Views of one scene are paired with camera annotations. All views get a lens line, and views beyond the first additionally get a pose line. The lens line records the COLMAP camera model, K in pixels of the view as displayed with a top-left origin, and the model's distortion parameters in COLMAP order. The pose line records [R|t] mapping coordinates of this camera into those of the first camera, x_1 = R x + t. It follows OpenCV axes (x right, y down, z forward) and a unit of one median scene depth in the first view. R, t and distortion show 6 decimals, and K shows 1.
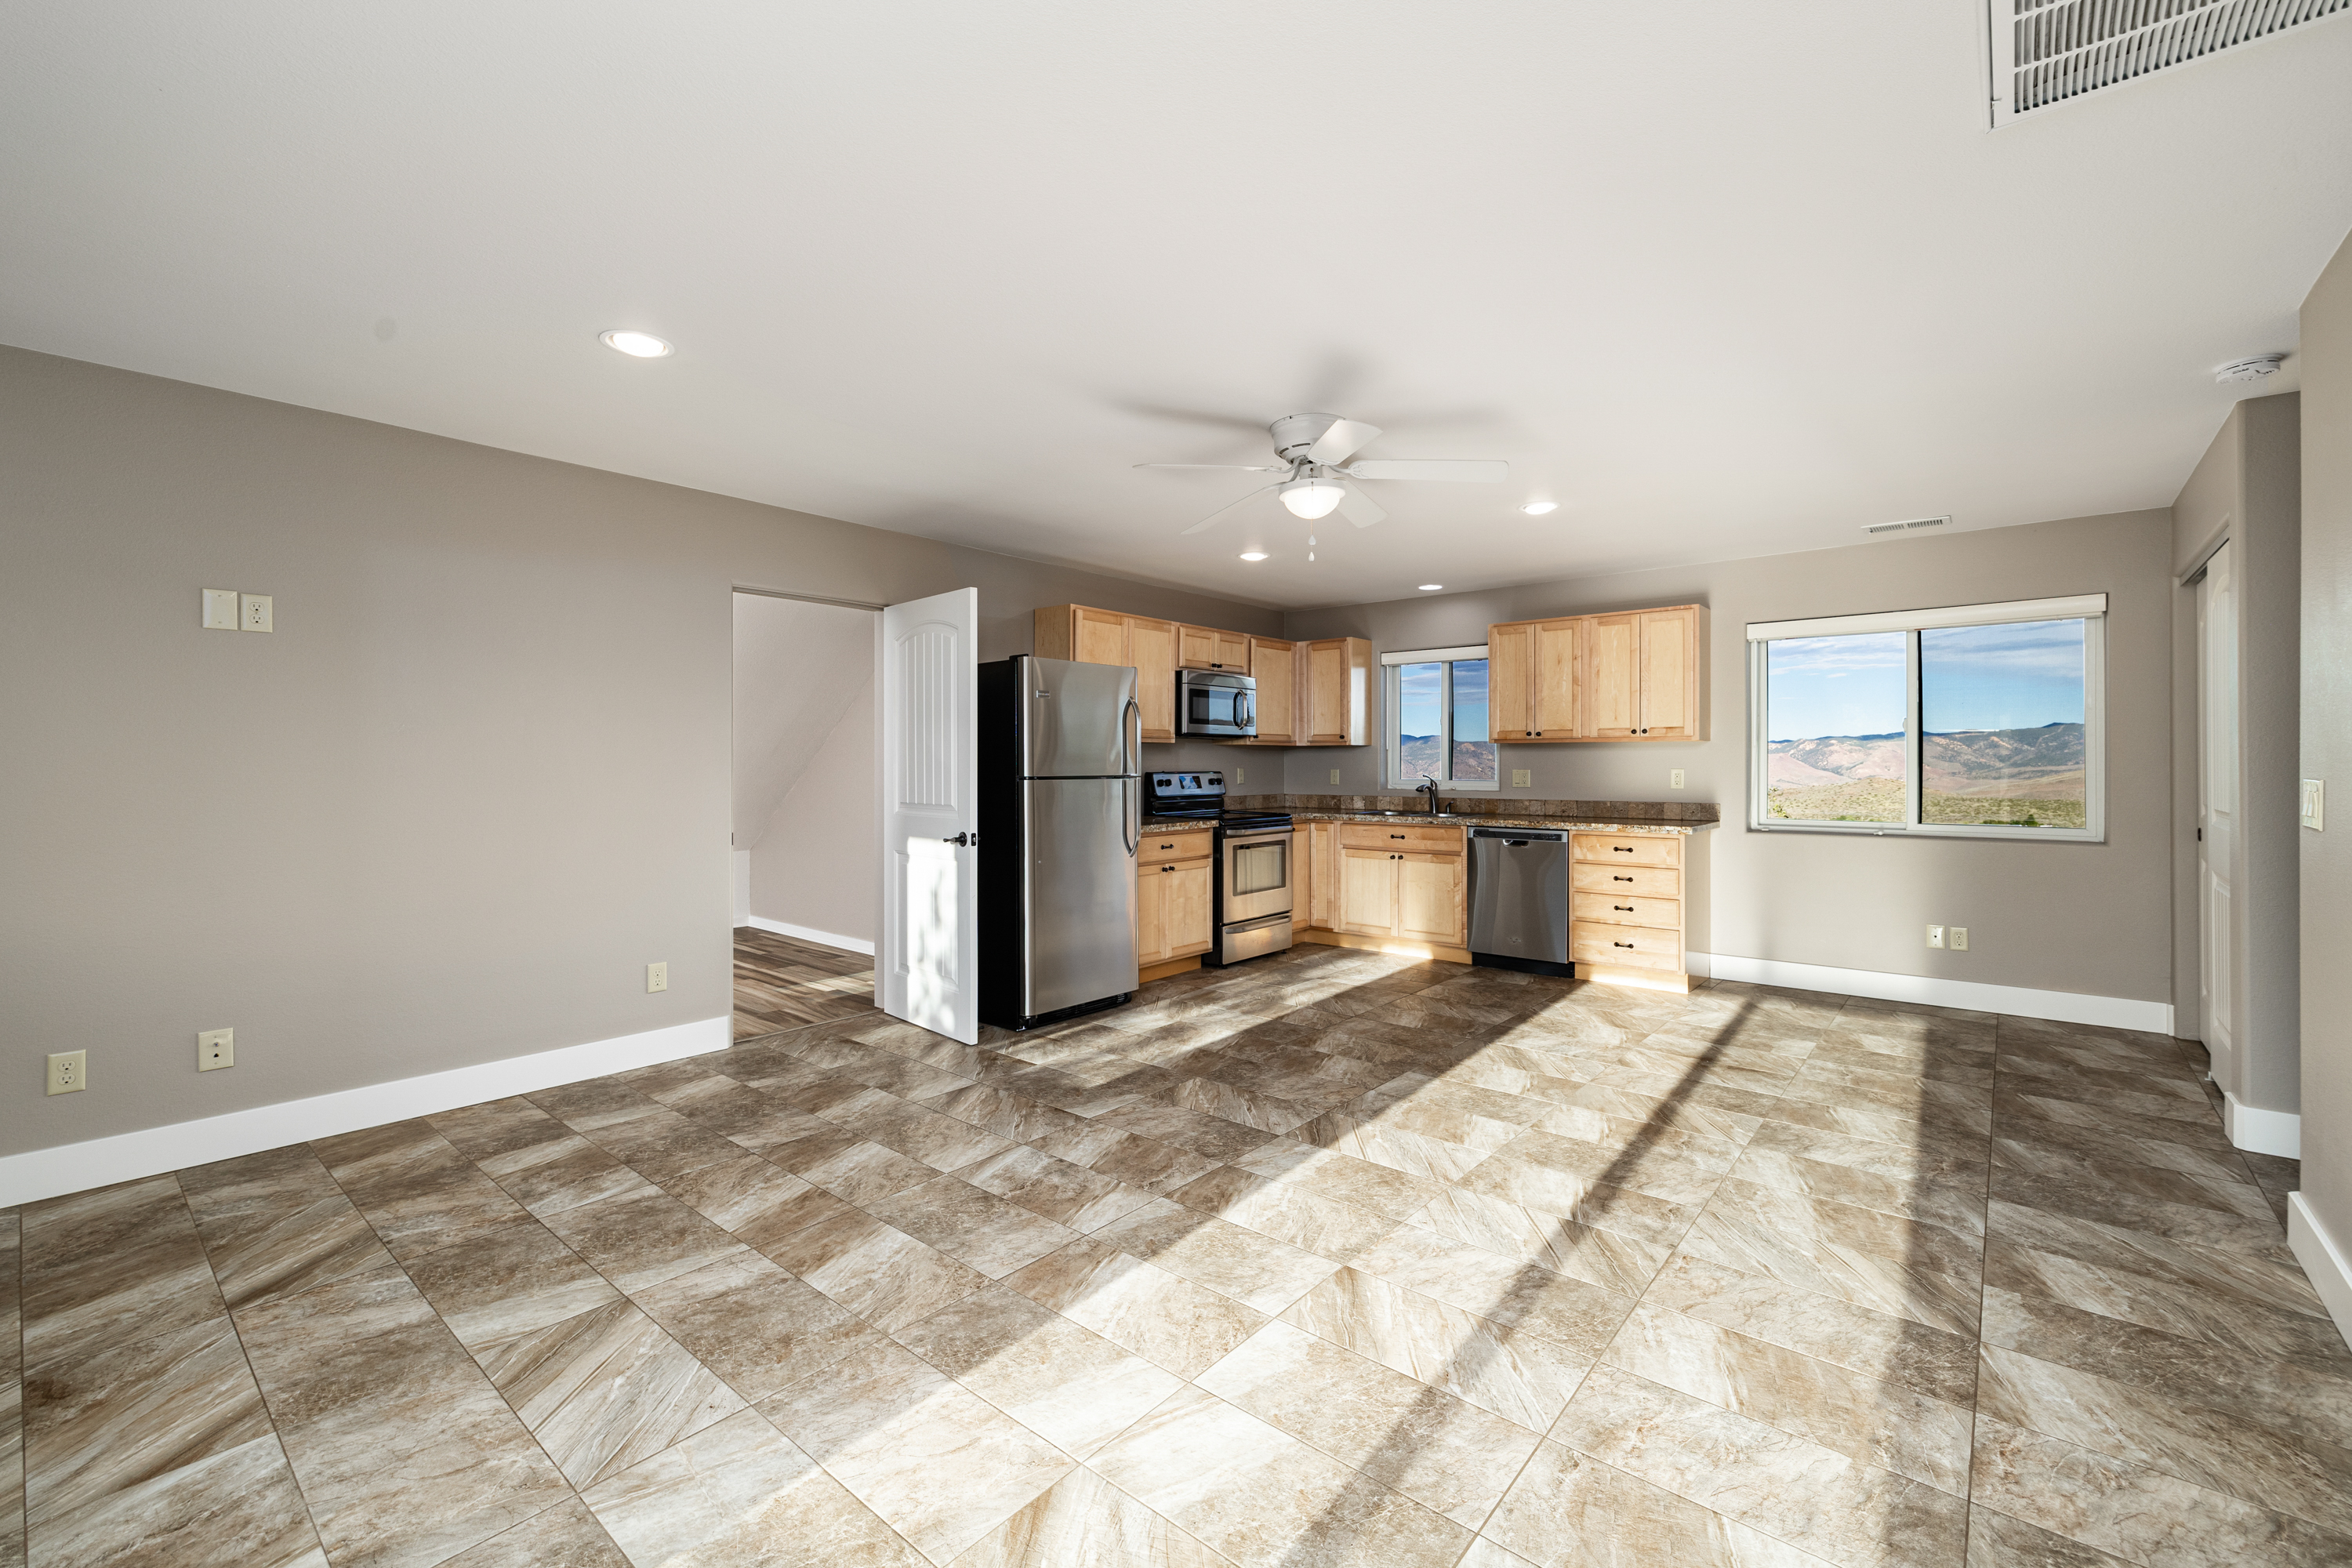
lens RADIAL K [[985.0, 0, 1153.8], [0, 985.0, 772.4], [0, 0, 1]] dist [0.003020, 0.000472]
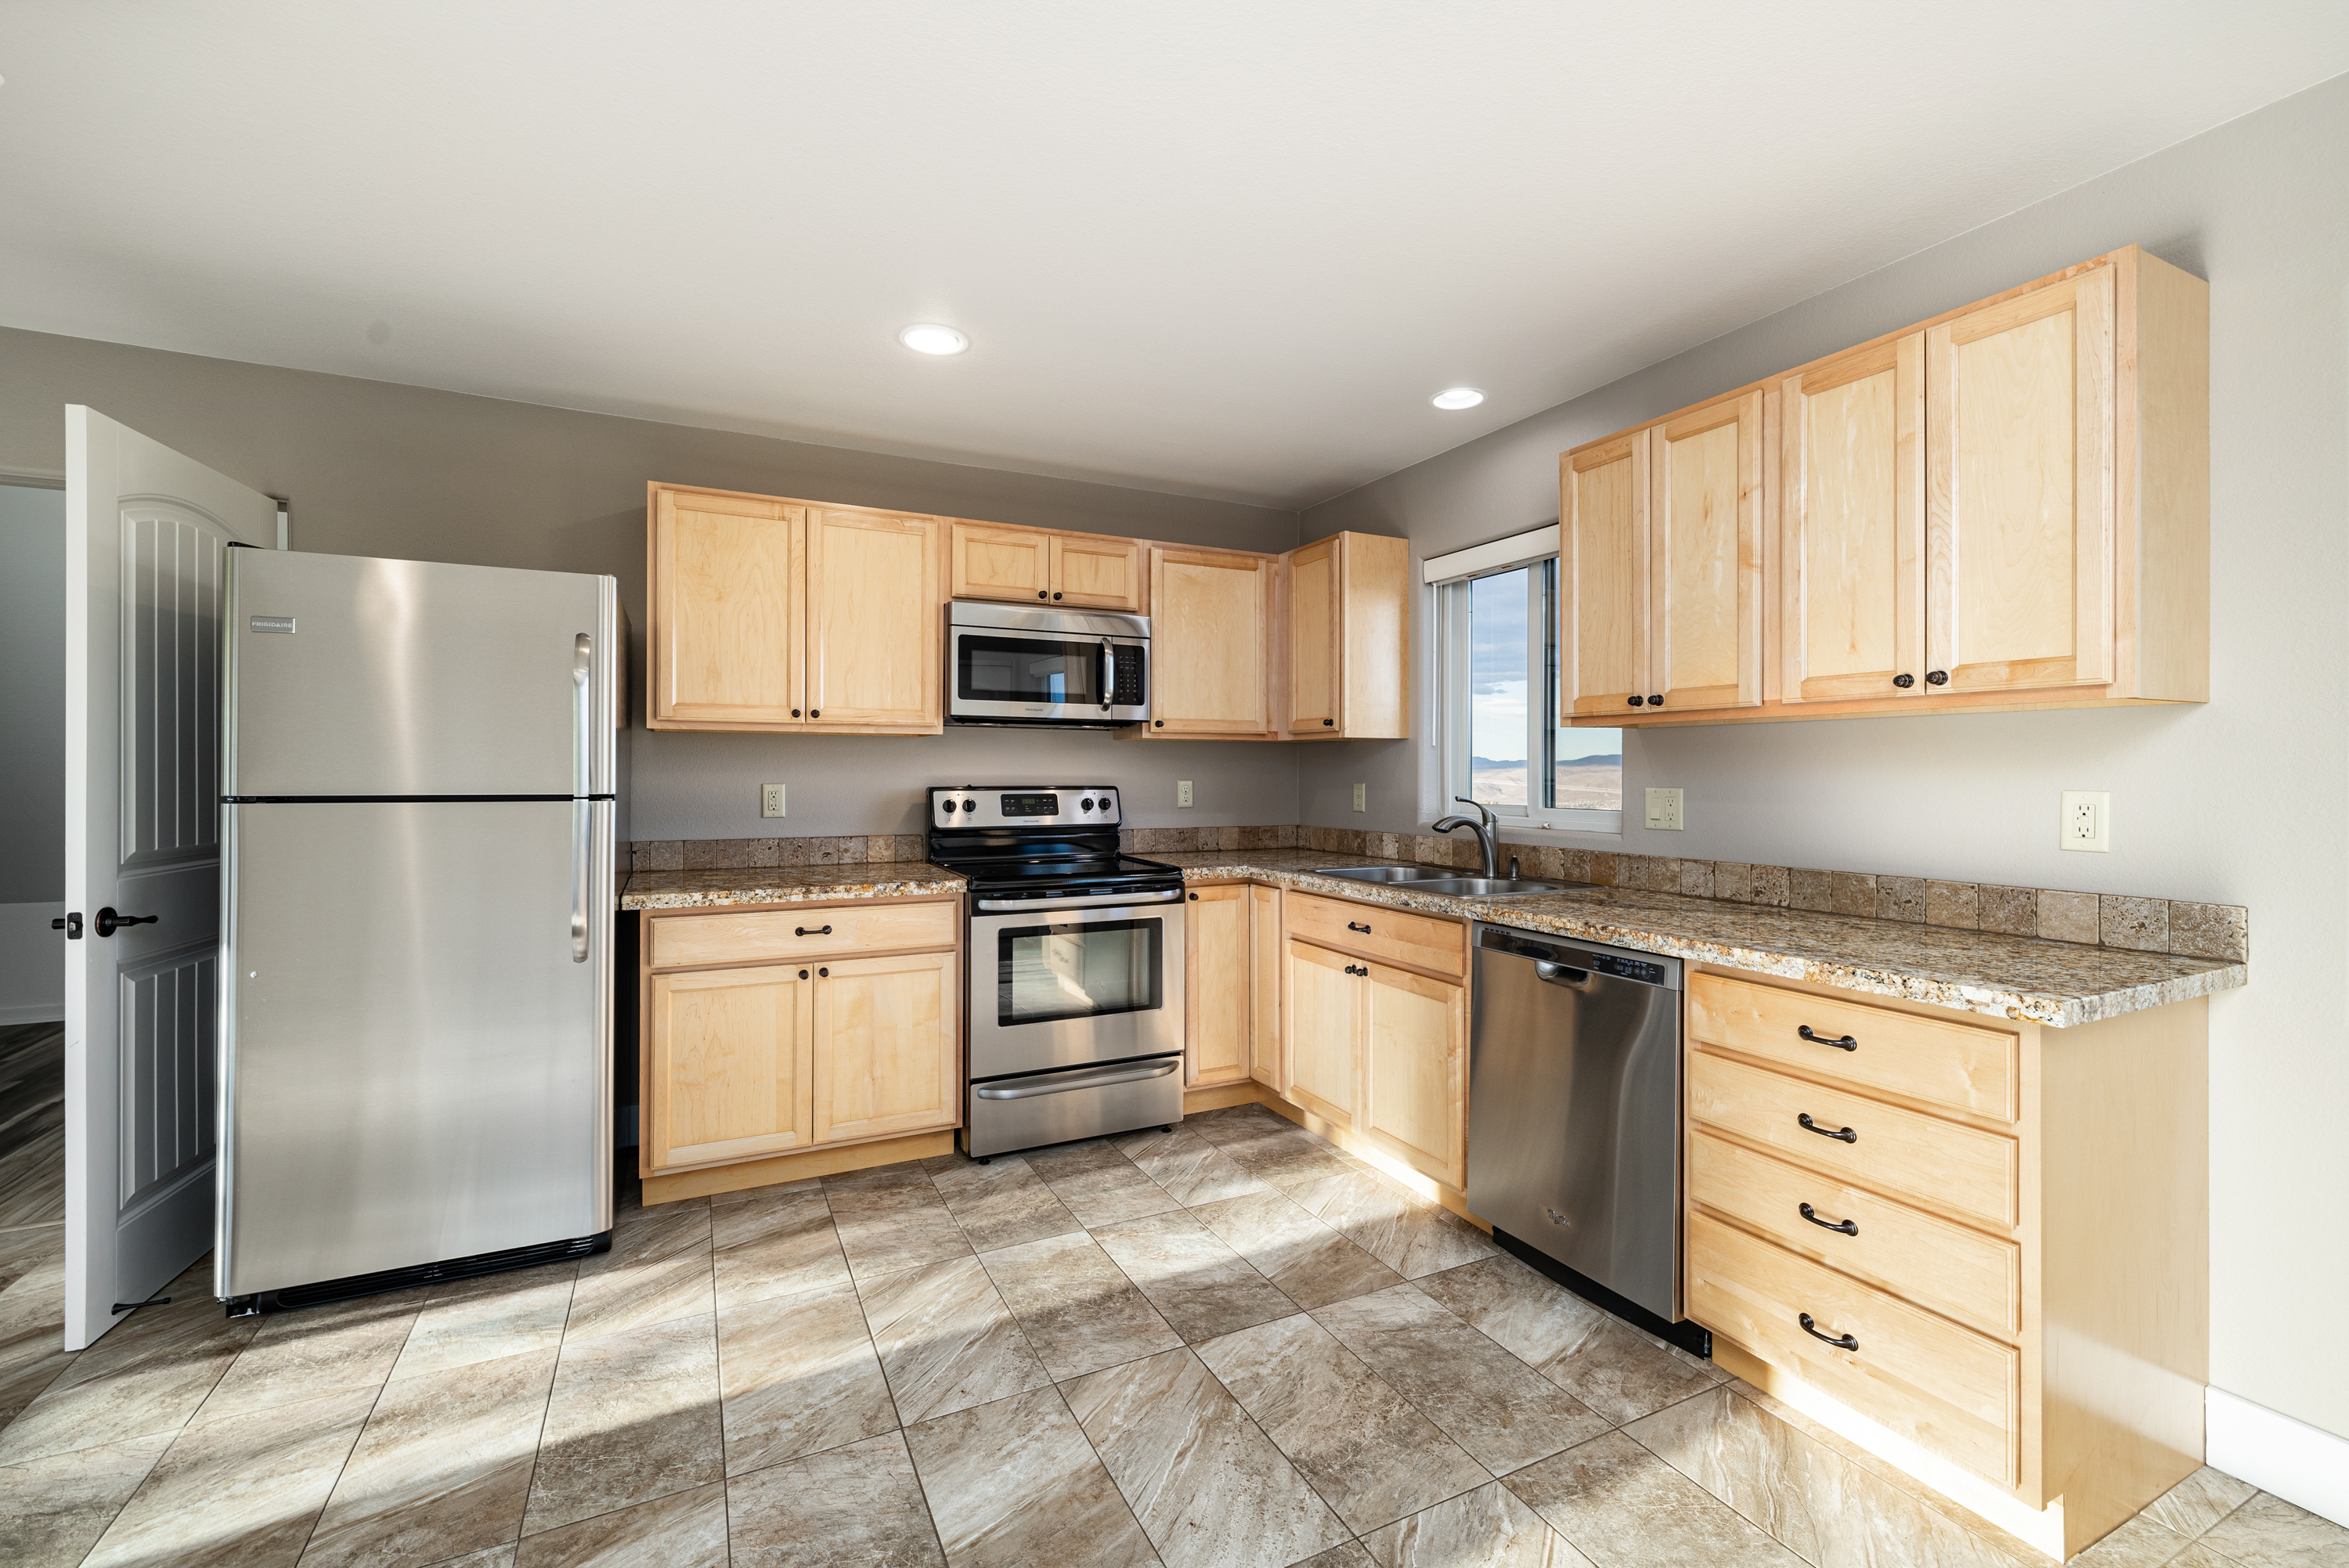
lens RADIAL K [[983.7, 0, 1165.1], [0, 983.7, 772.7], [0, 0, 1]] dist [0.003020, 0.000472]
pose [[0.921240, 0.003210, -0.388982, 0.479855], [-0.007135, 0.999937, -0.008646, -0.006022], [0.388930, 0.010740, 0.921205, 0.732503]]
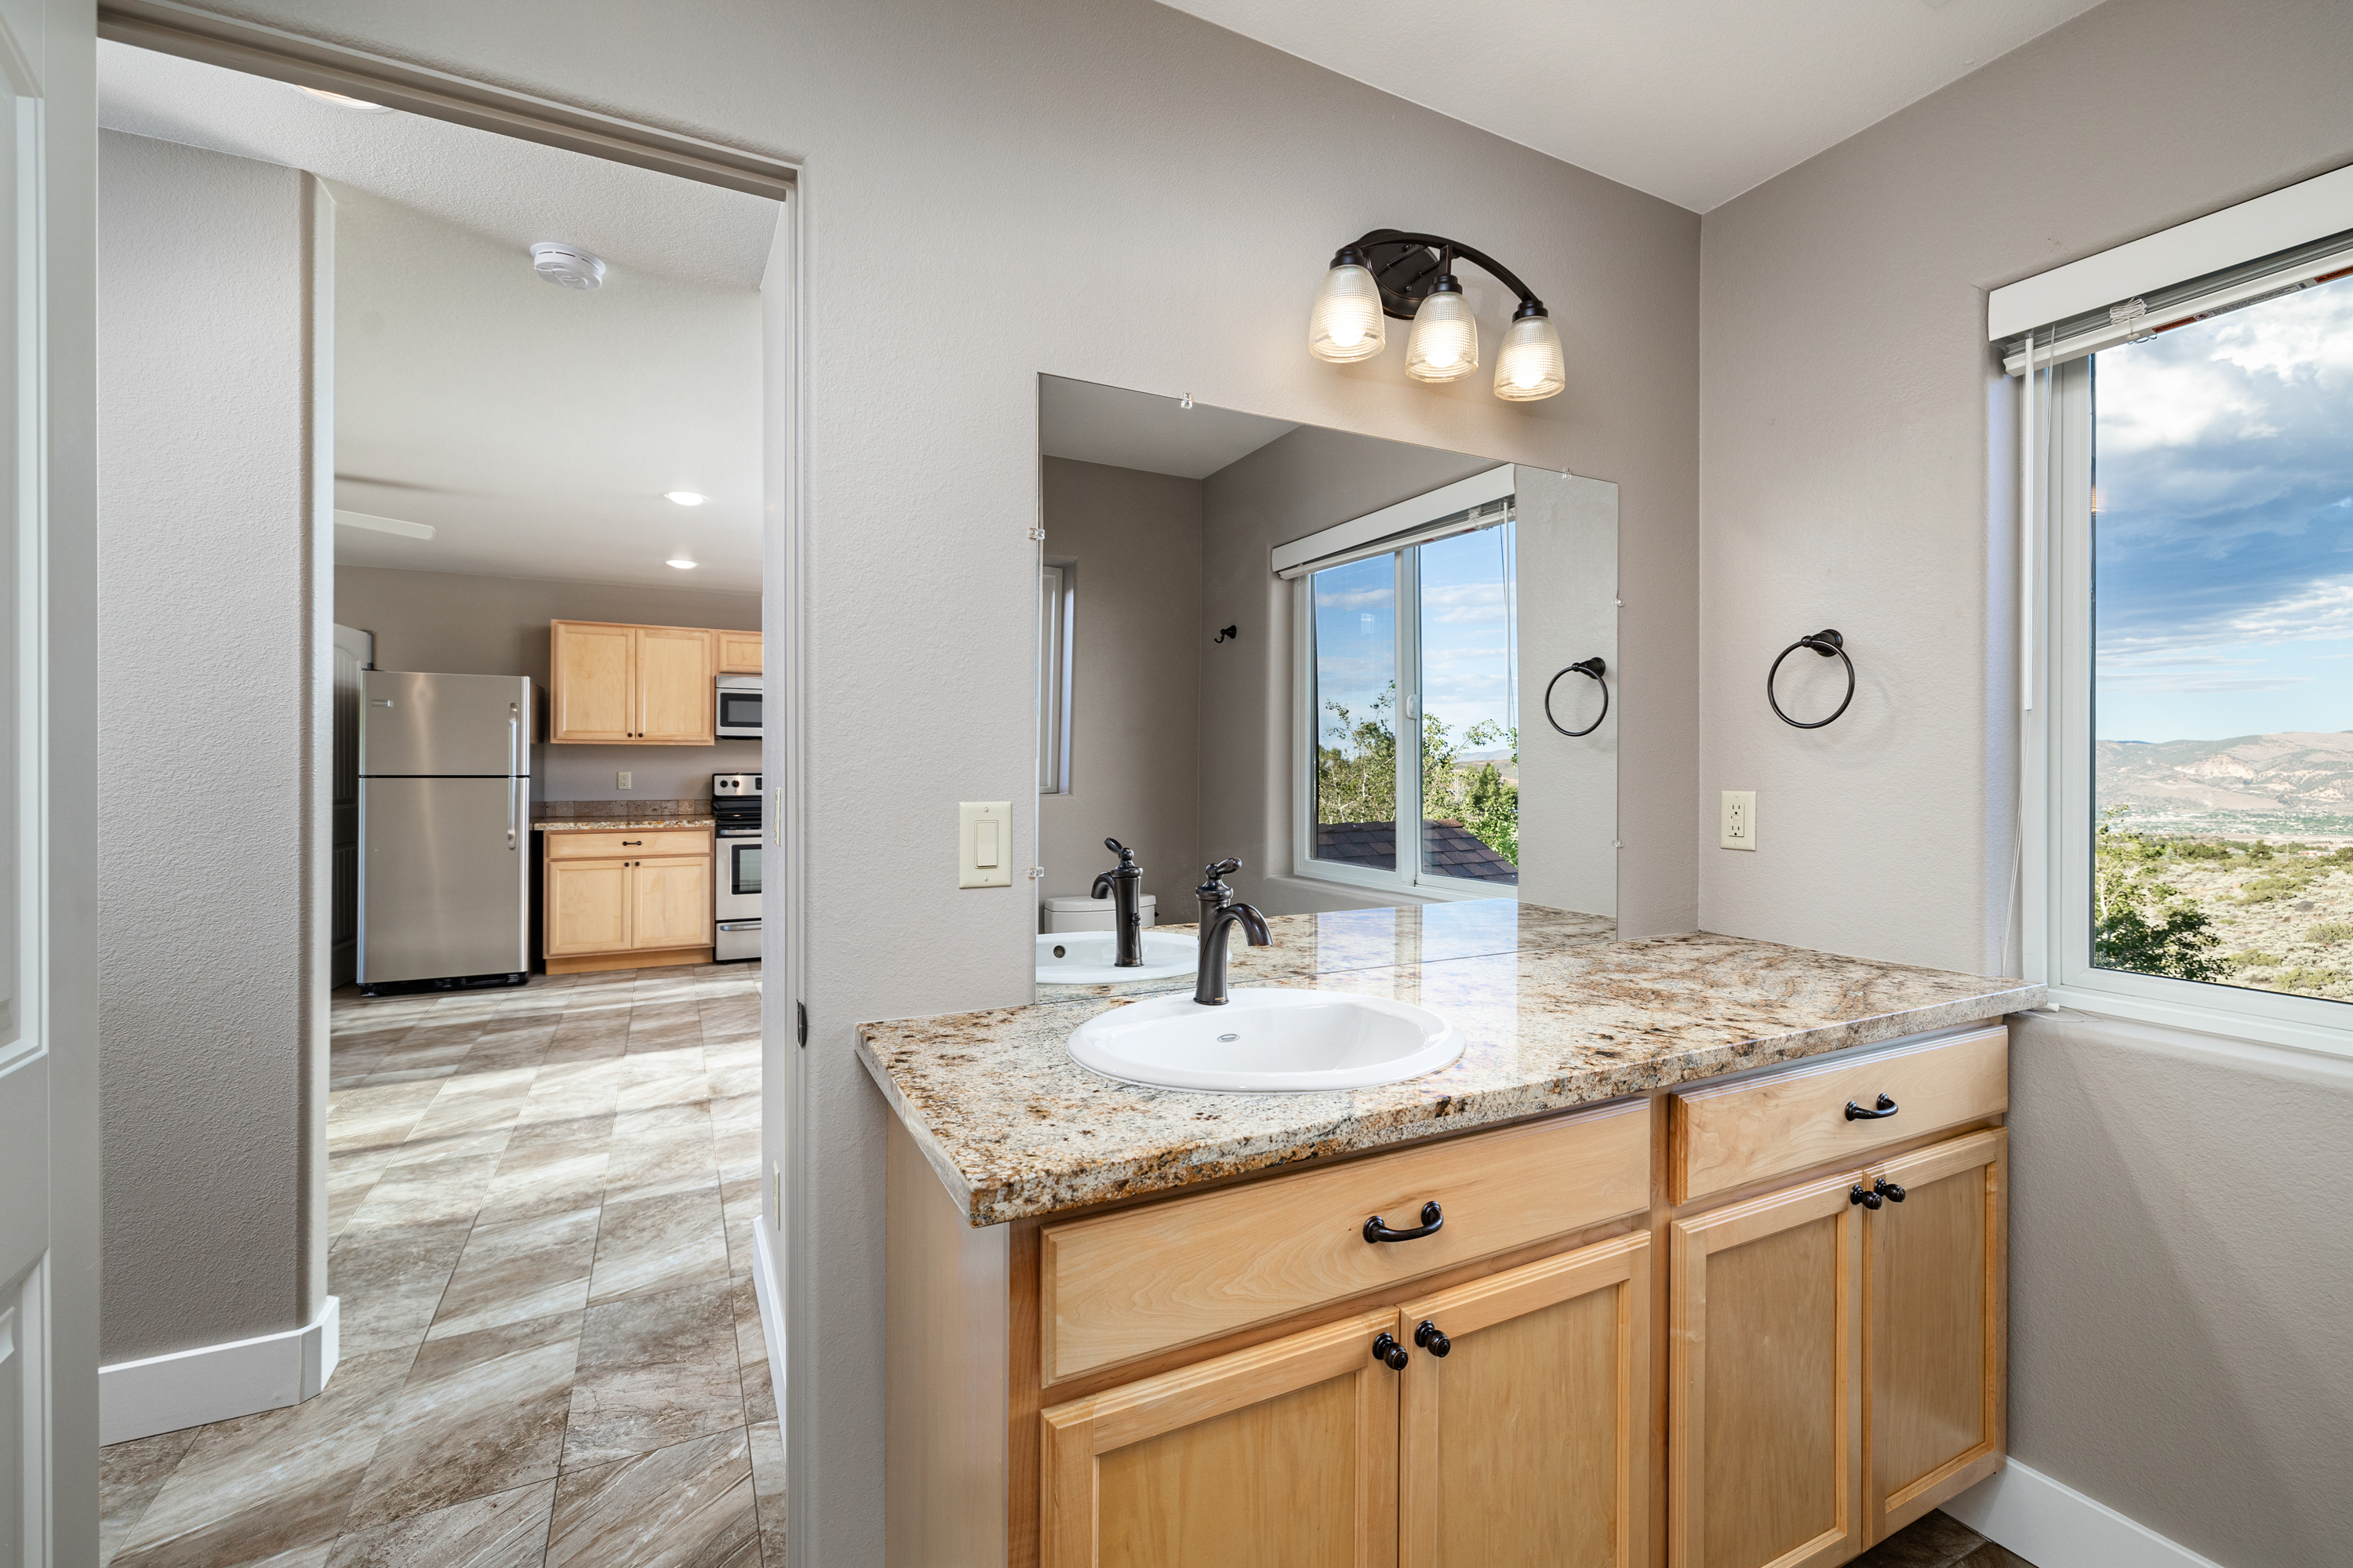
lens RADIAL K [[985.5, 0, 1159.7], [0, 985.5, 761.5], [0, 0, 1]] dist [0.003020, 0.000472]
pose [[0.925988, 0.000930, -0.377552, 1.163604], [-0.006853, 0.999874, -0.014344, -0.001109], [0.377491, 0.015870, 0.925877, 0.285473]]
